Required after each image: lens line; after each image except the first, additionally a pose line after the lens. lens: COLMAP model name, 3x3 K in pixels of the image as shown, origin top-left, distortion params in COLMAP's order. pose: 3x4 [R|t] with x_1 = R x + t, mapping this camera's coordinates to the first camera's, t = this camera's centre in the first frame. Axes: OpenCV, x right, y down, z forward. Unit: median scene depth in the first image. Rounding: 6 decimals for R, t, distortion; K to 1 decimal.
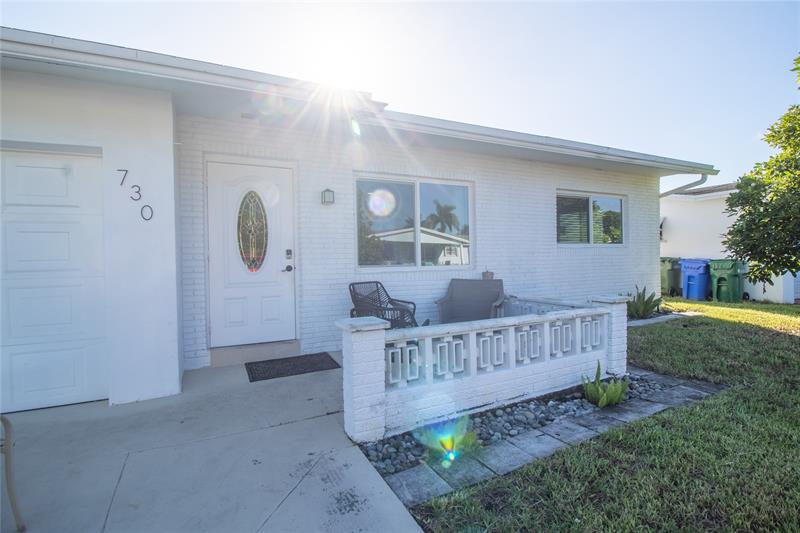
lens RADIAL K [[394.2, 0, 400.0], [0, 394.2, 266.5], [0, 0, 1]] dist [-0.022905, -0.000059]
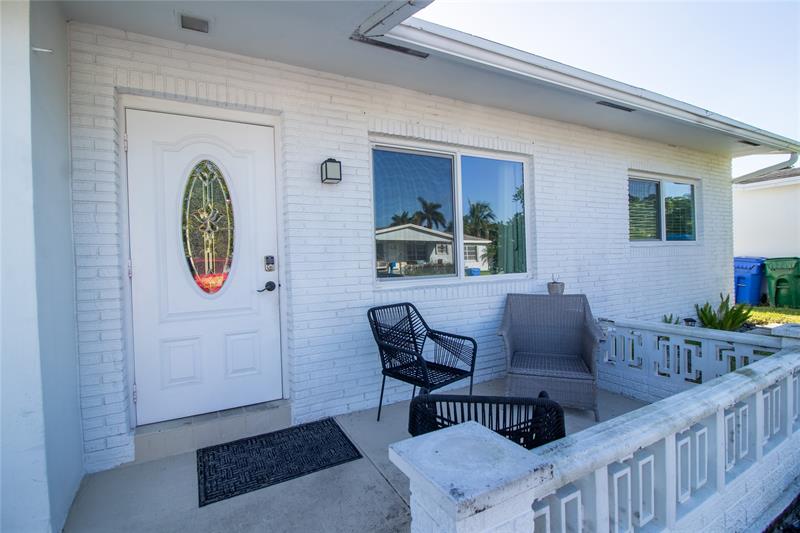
lens RADIAL K [[394.2, 0, 400.0], [0, 394.2, 266.5], [0, 0, 1]] dist [-0.022905, -0.000059]
pose [[0.999162, -0.011537, 0.039267, -0.094425], [0.011302, 0.999917, 0.006221, -0.025975], [-0.039336, -0.005772, 0.999209, 0.347001]]
